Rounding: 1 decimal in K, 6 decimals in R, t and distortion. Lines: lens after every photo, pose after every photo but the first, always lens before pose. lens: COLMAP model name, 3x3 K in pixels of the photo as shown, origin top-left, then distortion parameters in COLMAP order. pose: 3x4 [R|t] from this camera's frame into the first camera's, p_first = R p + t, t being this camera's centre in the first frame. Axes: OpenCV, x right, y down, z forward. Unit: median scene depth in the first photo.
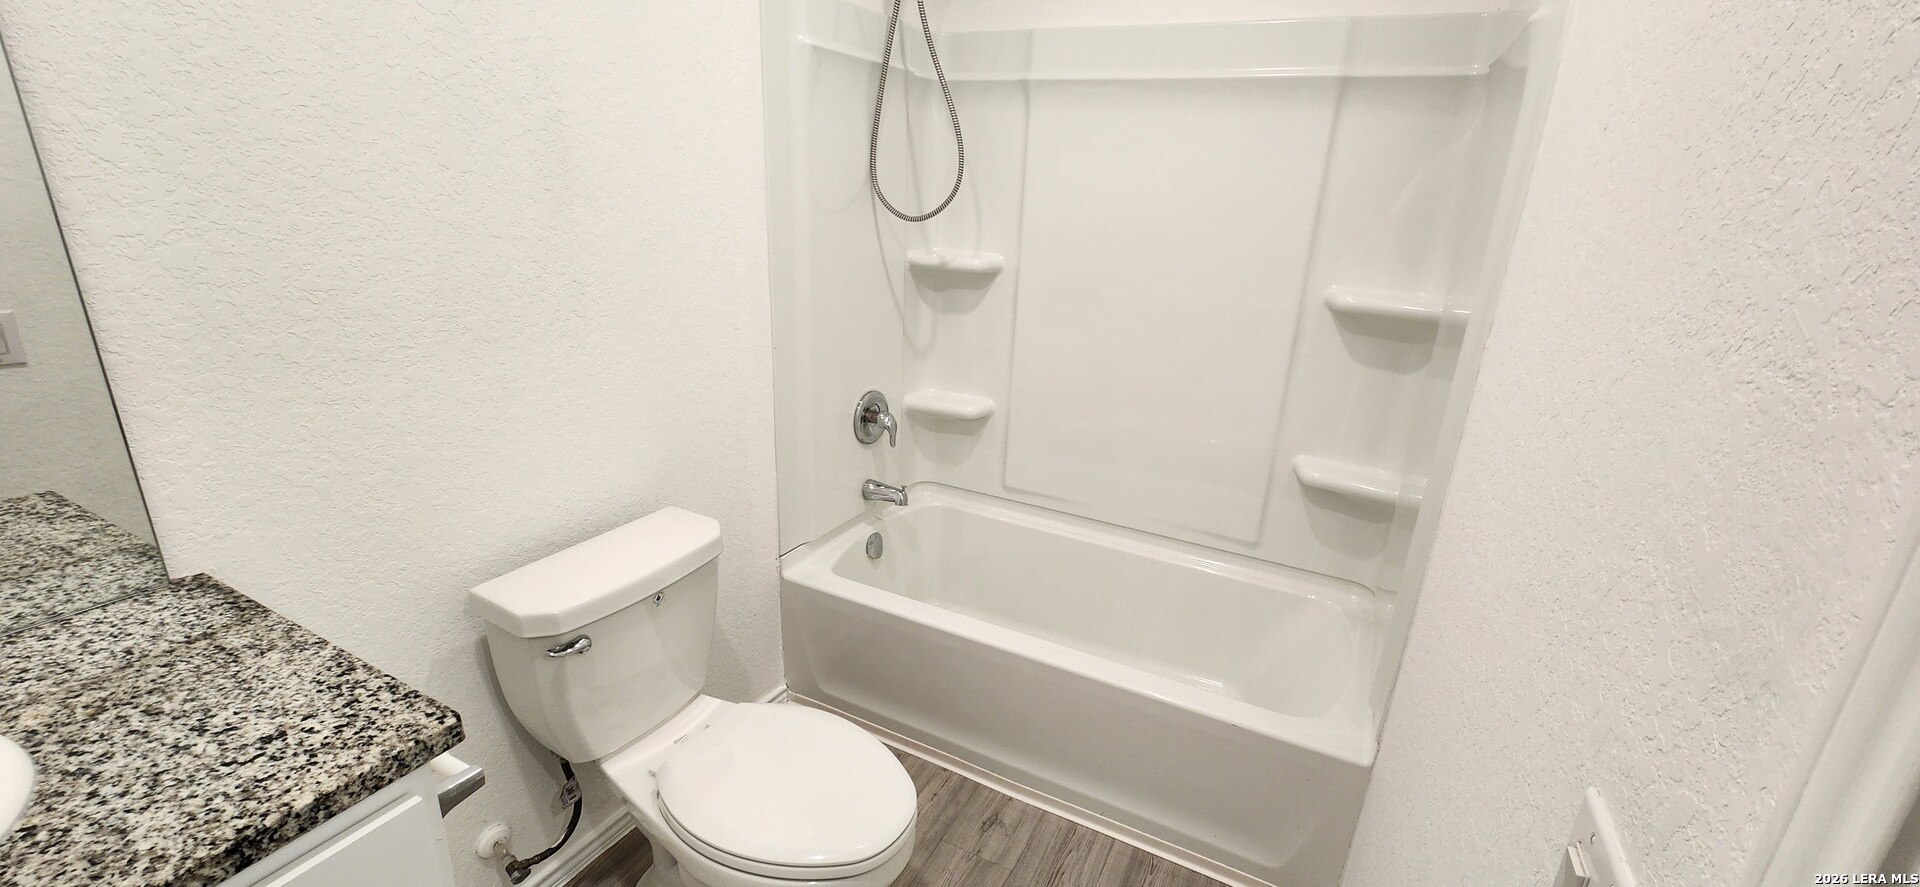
lens RADIAL K [[783.0, 0, 971.9], [0, 783.0, 447.3], [0, 0, 1]] dist [-0.001799, -0.000905]
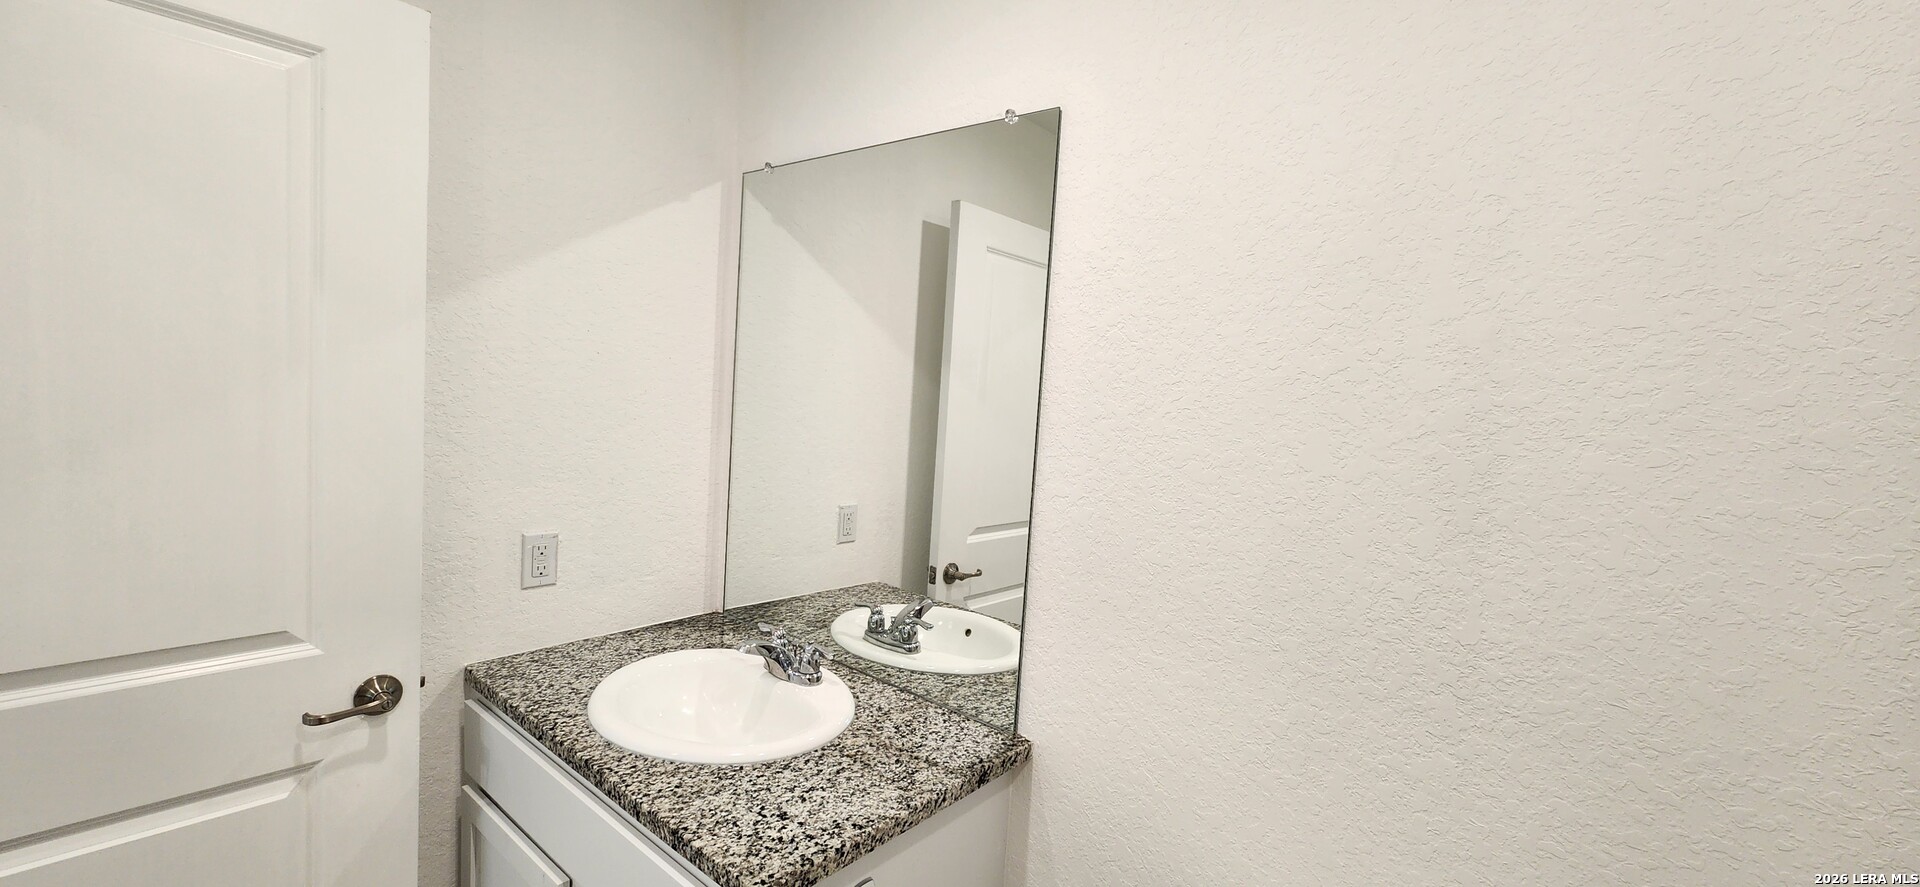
lens RADIAL K [[783.0, 0, 969.2], [0, 783.0, 443.1], [0, 0, 1]] dist [-0.001799, -0.000905]
pose [[-0.212371, 0.013082, -0.977102, 0.370826], [-0.377895, 0.921017, 0.094466, -0.454552], [0.901163, 0.389303, -0.190653, 1.137381]]
